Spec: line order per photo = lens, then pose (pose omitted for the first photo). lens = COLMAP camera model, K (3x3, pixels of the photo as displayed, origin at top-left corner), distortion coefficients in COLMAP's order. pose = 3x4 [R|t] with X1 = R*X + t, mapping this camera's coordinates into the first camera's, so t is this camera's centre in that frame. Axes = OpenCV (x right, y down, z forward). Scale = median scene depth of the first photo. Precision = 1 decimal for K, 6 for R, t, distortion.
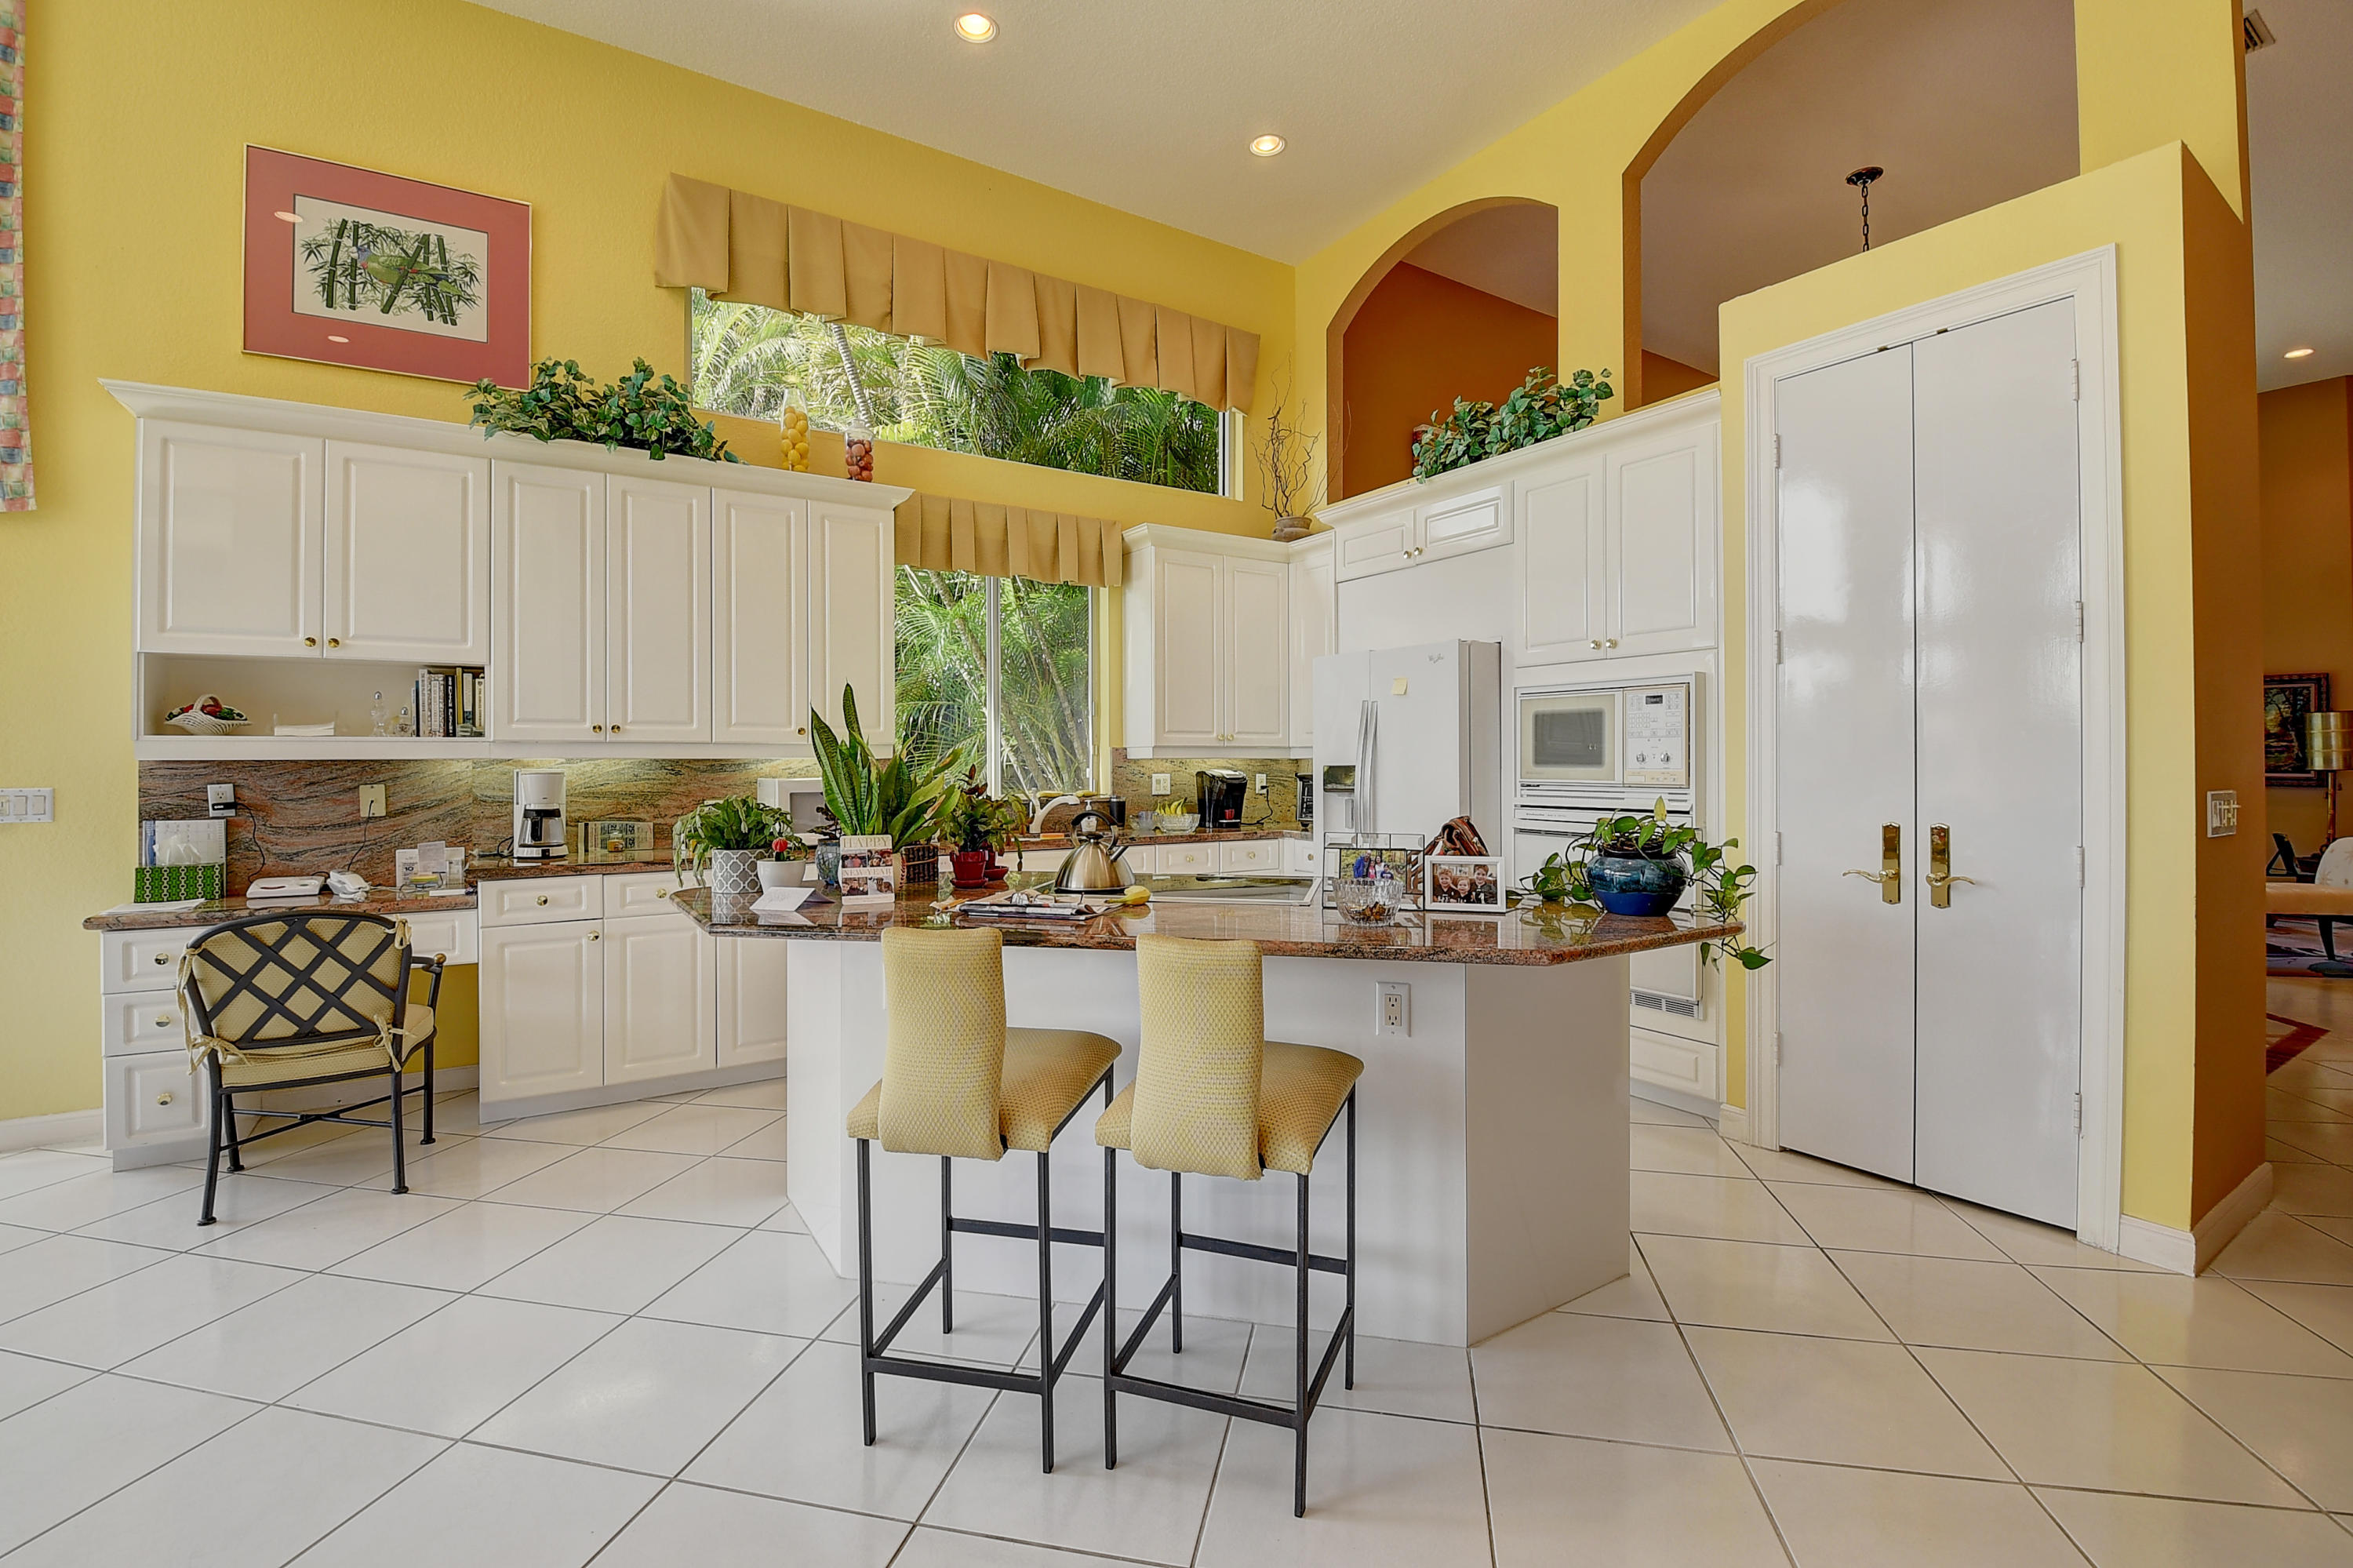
lens RADIAL K [[1034.0, 0, 1169.9], [0, 1034.0, 763.2], [0, 0, 1]] dist [0.000733, -0.018953]
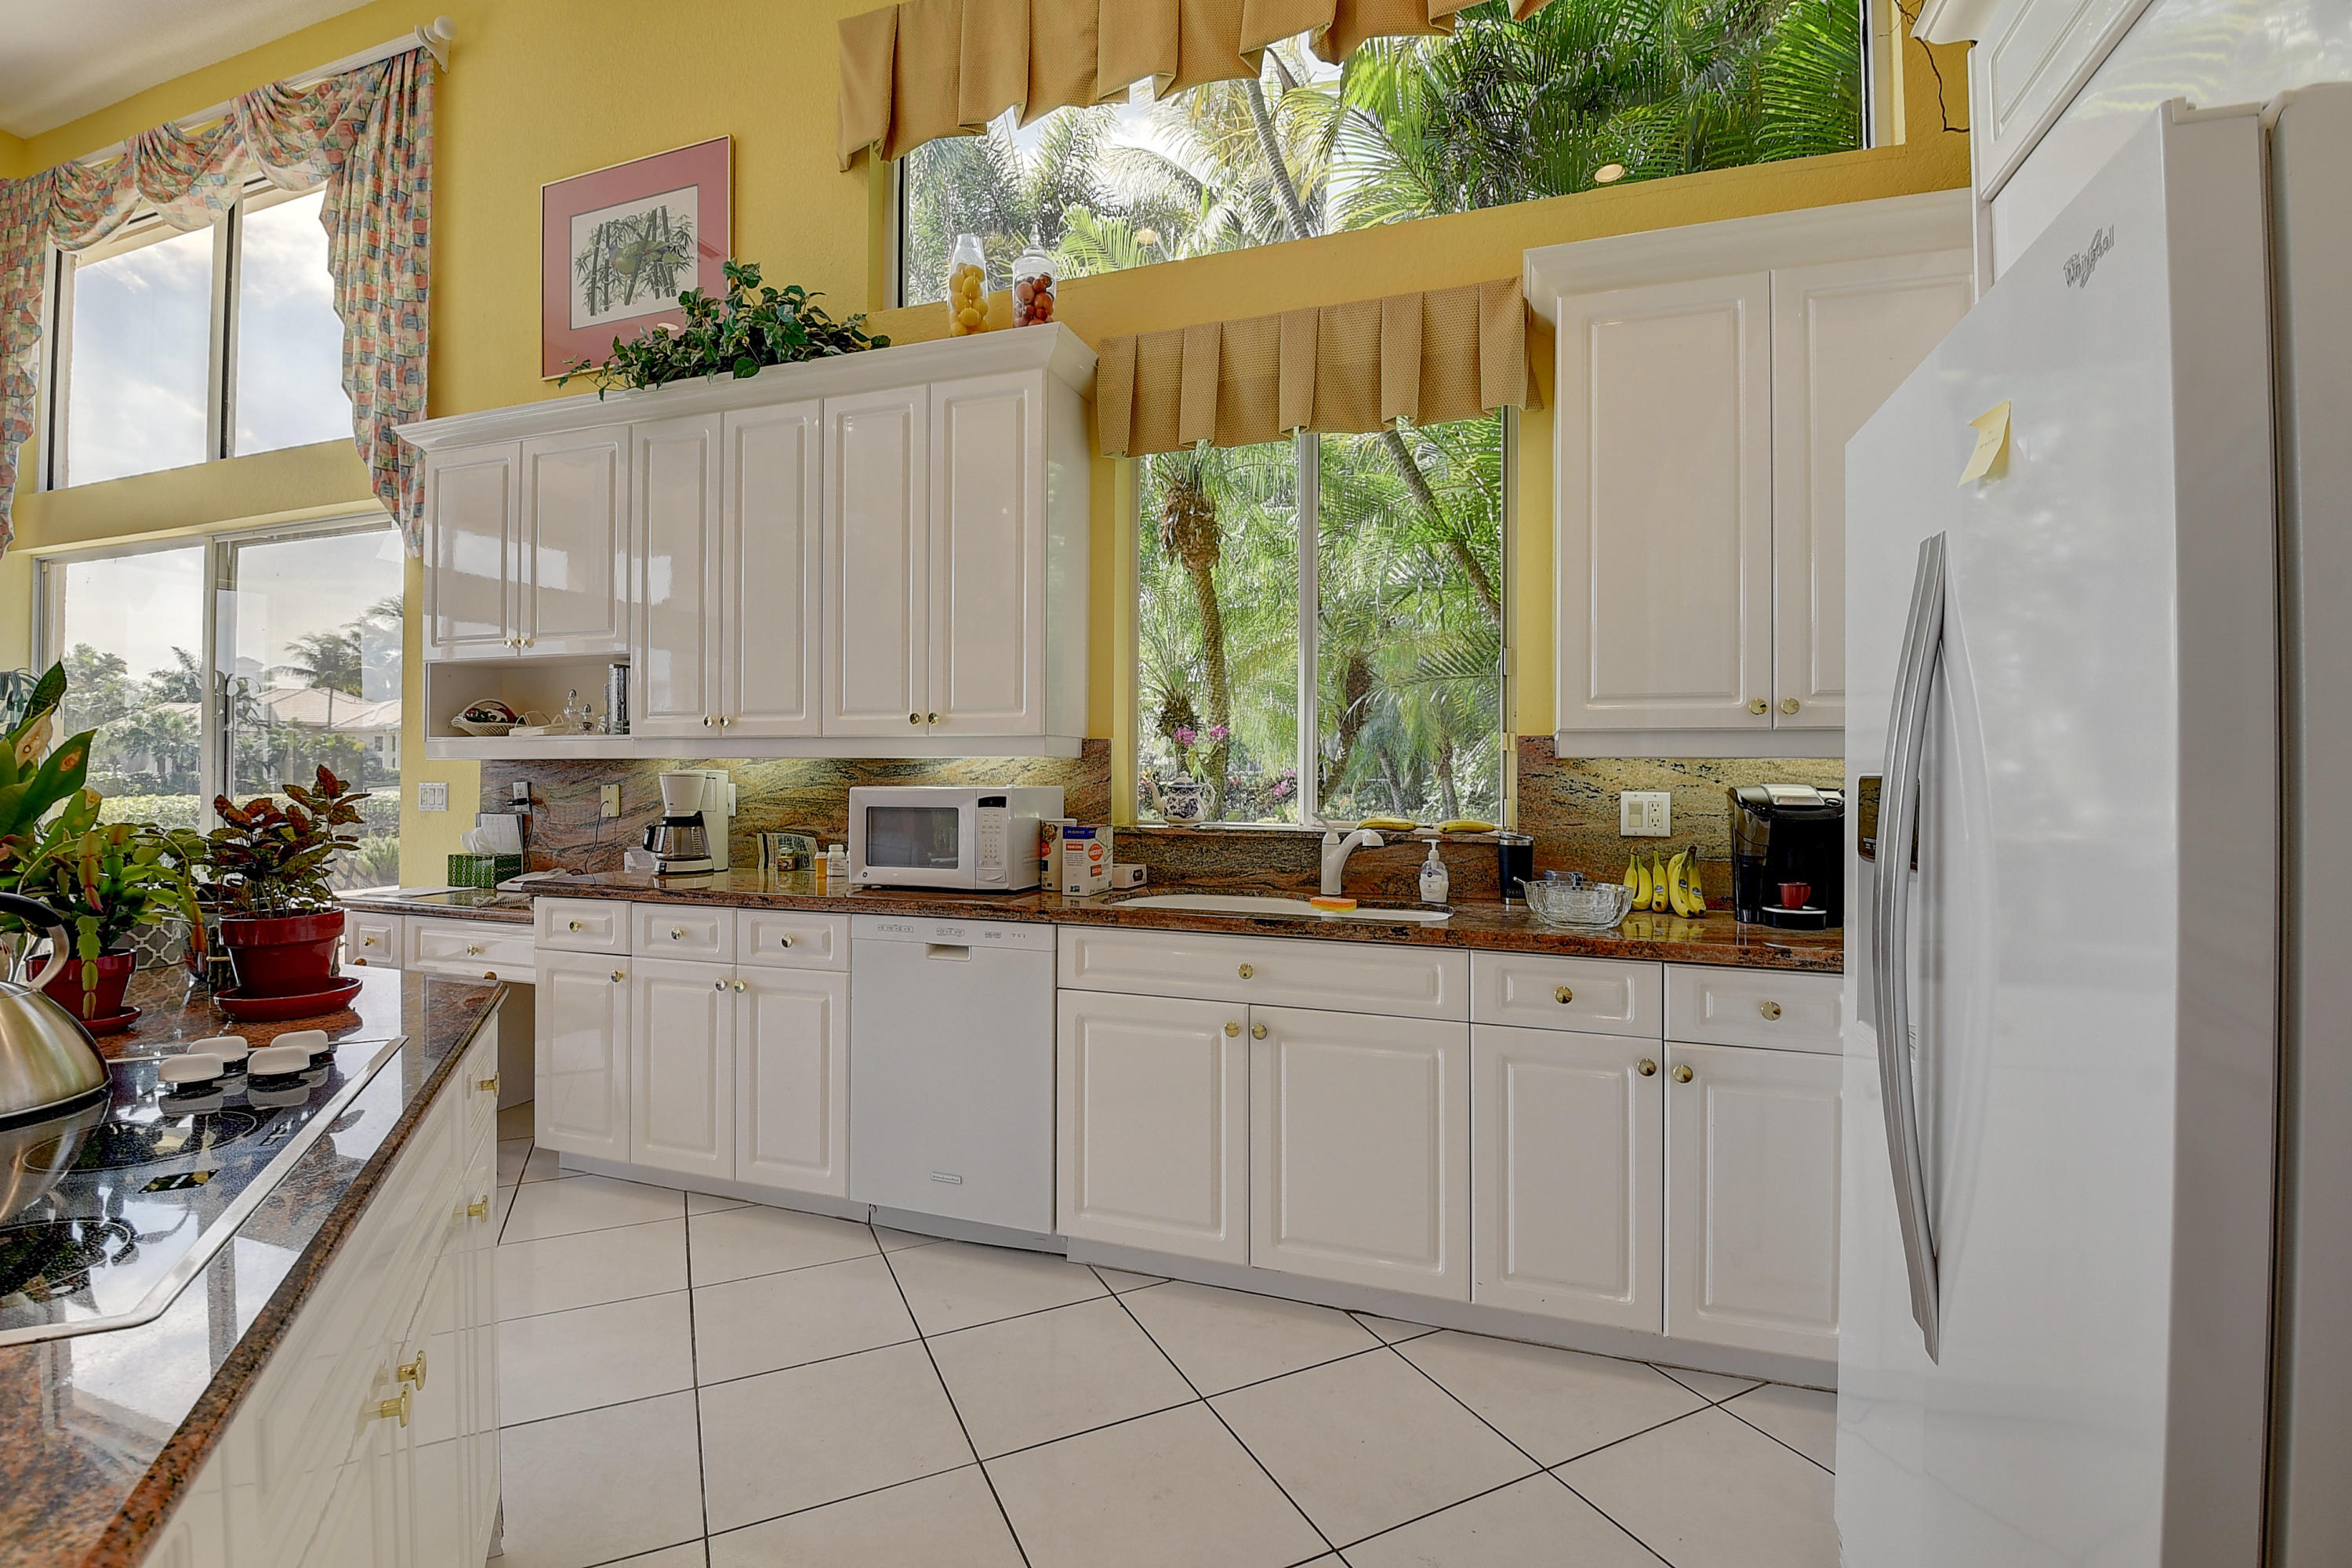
lens RADIAL K [[1033.6, 0, 1169.4], [0, 1033.6, 763.2], [0, 0, 1]] dist [0.000733, -0.018953]
pose [[0.614649, 0.003021, -0.788795, 0.310933], [-0.004753, 0.999989, 0.000126, -0.002069], [0.788786, 0.003672, 0.614656, 0.747891]]
